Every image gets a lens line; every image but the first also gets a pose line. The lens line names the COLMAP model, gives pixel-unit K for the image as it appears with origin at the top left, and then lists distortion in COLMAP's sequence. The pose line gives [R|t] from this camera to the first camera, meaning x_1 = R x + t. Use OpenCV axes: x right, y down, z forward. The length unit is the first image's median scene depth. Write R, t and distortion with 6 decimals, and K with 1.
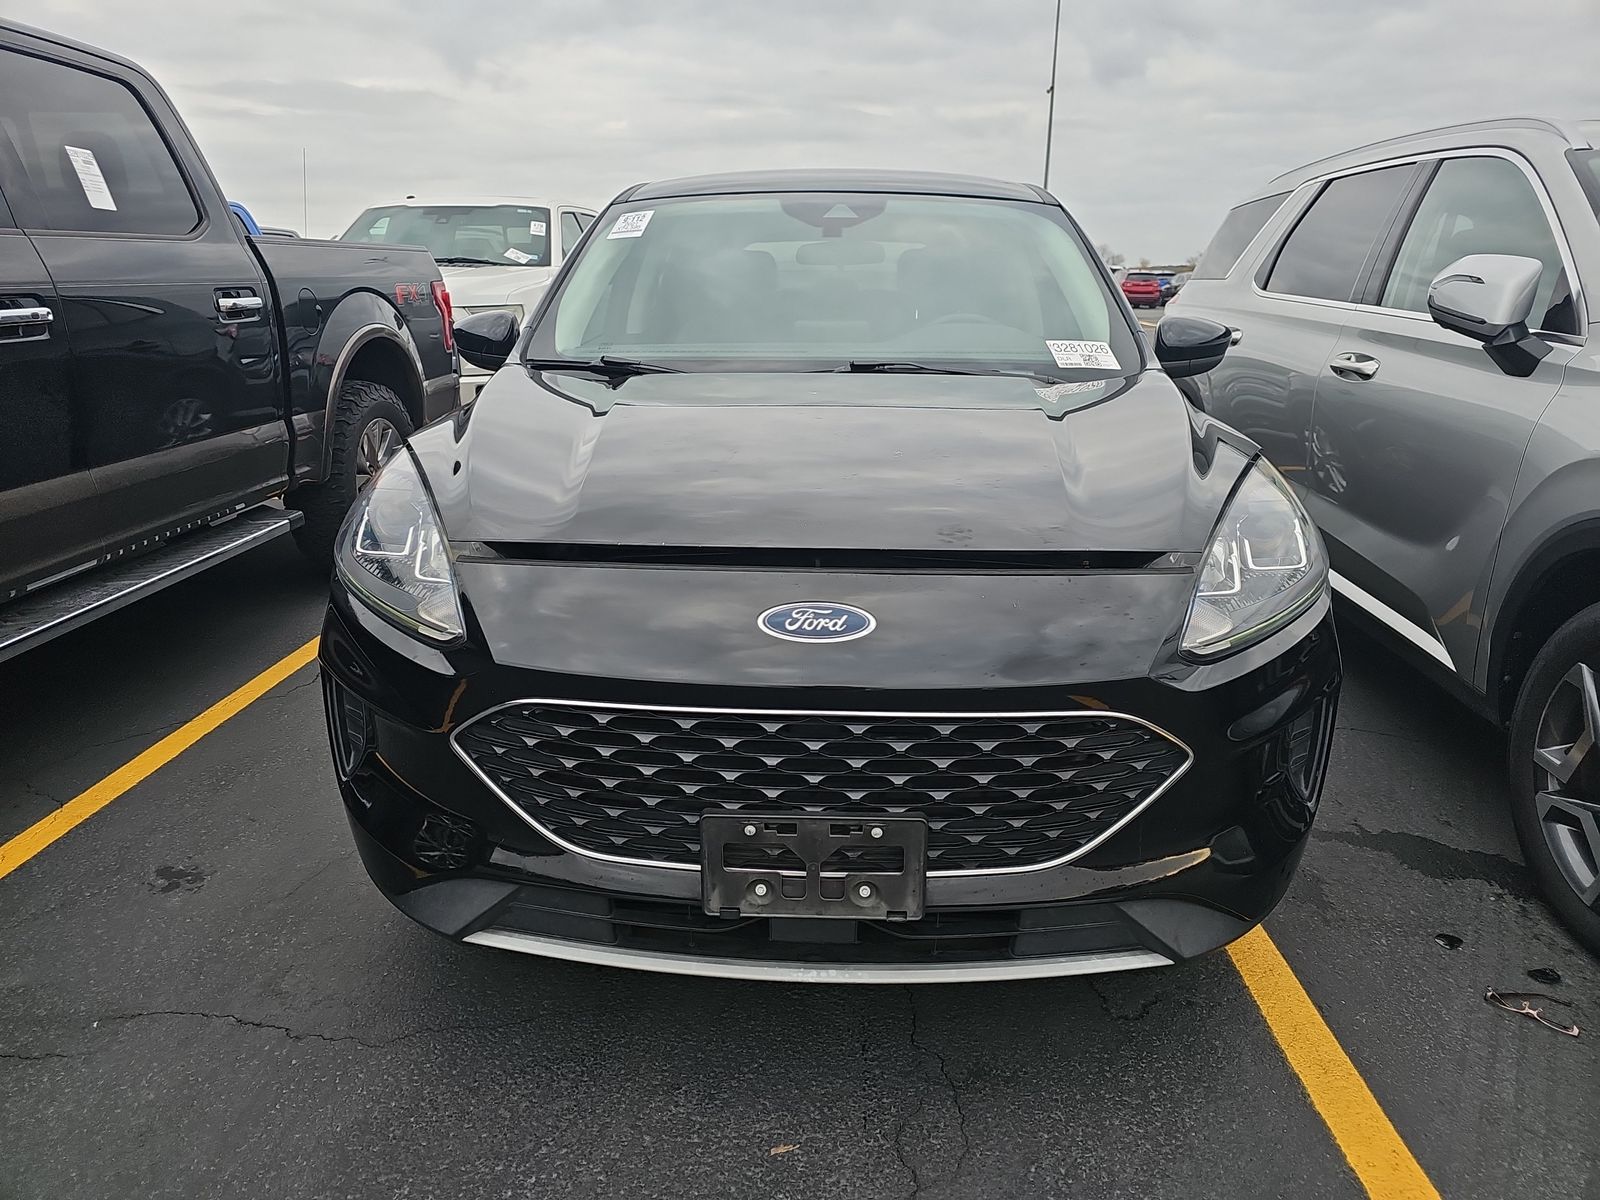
lens RADIAL K [[1052.3, 0, 803.0], [0, 1052.3, 594.2], [0, 0, 1]] dist [0.026669, -0.024226]
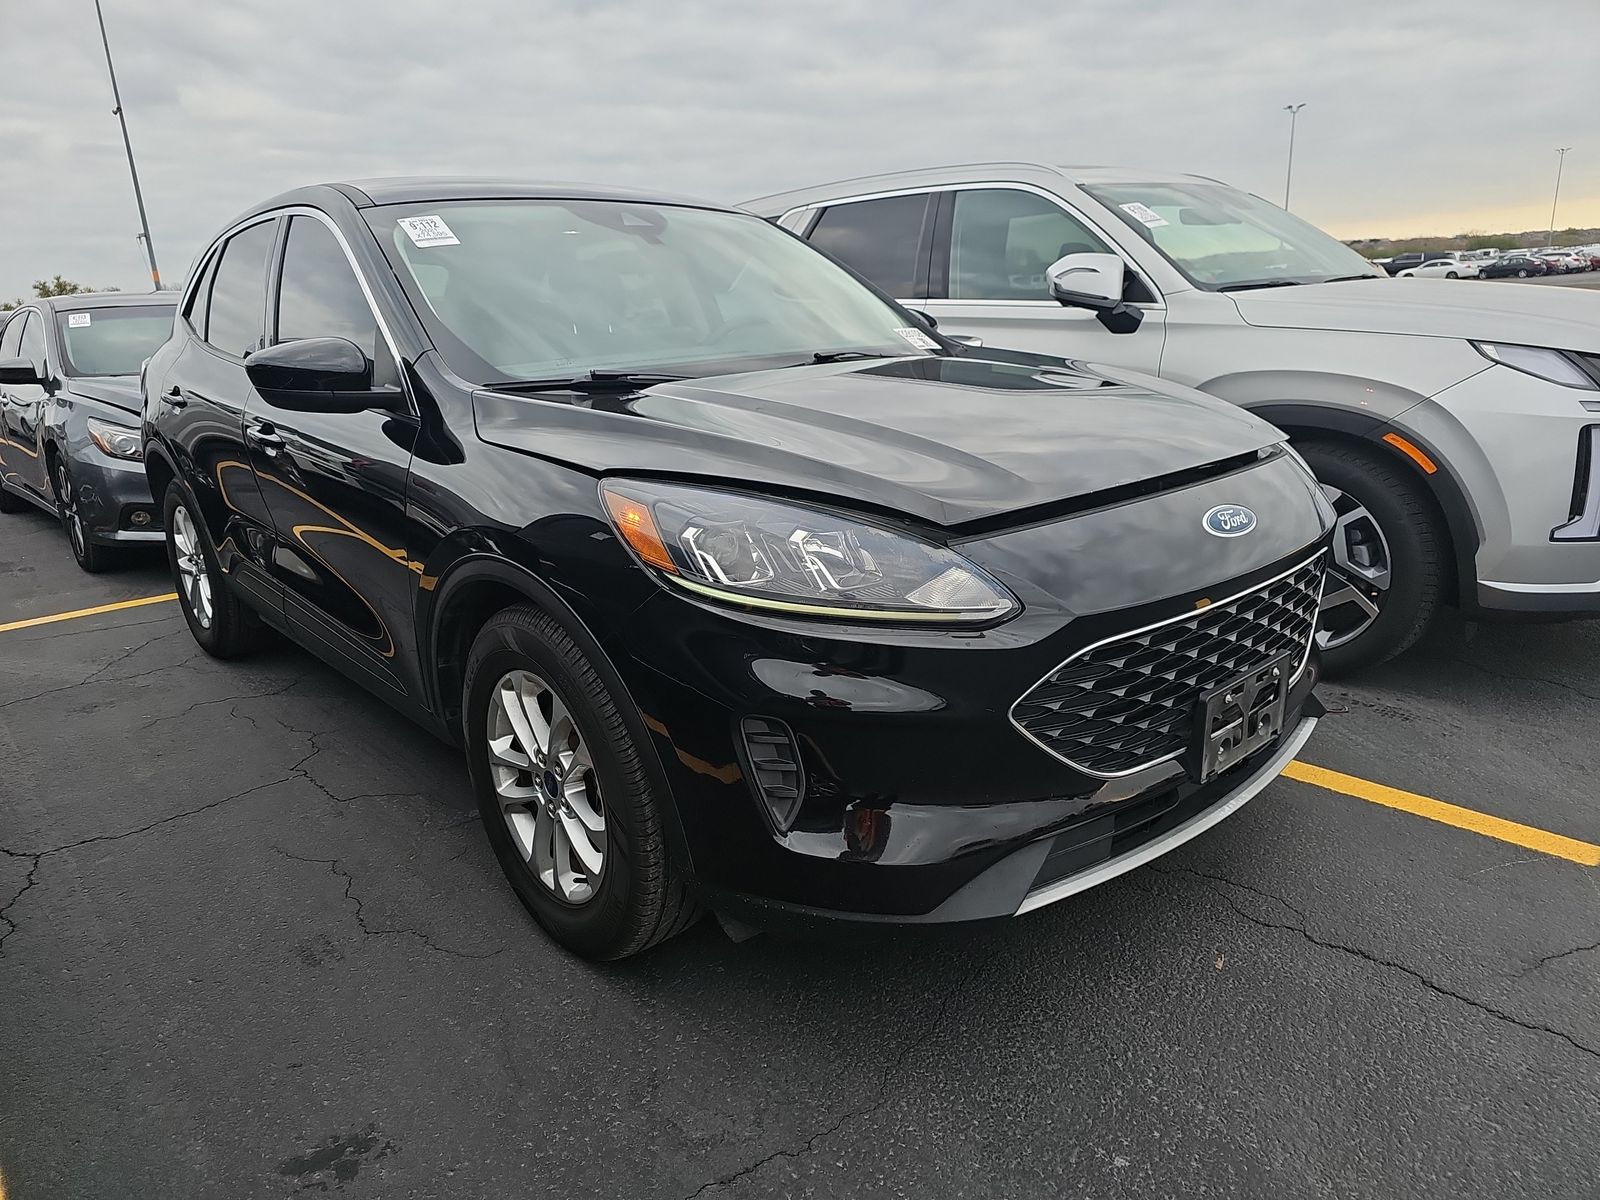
lens RADIAL K [[1052.3, 0, 798.2], [0, 1052.3, 606.6], [0, 0, 1]] dist [0.026669, -0.024226]
pose [[0.713978, -0.227908, 0.662038, -0.743688], [0.242227, 0.967555, 0.071852, -0.055019], [-0.656934, 0.109063, 0.746018, 0.248238]]
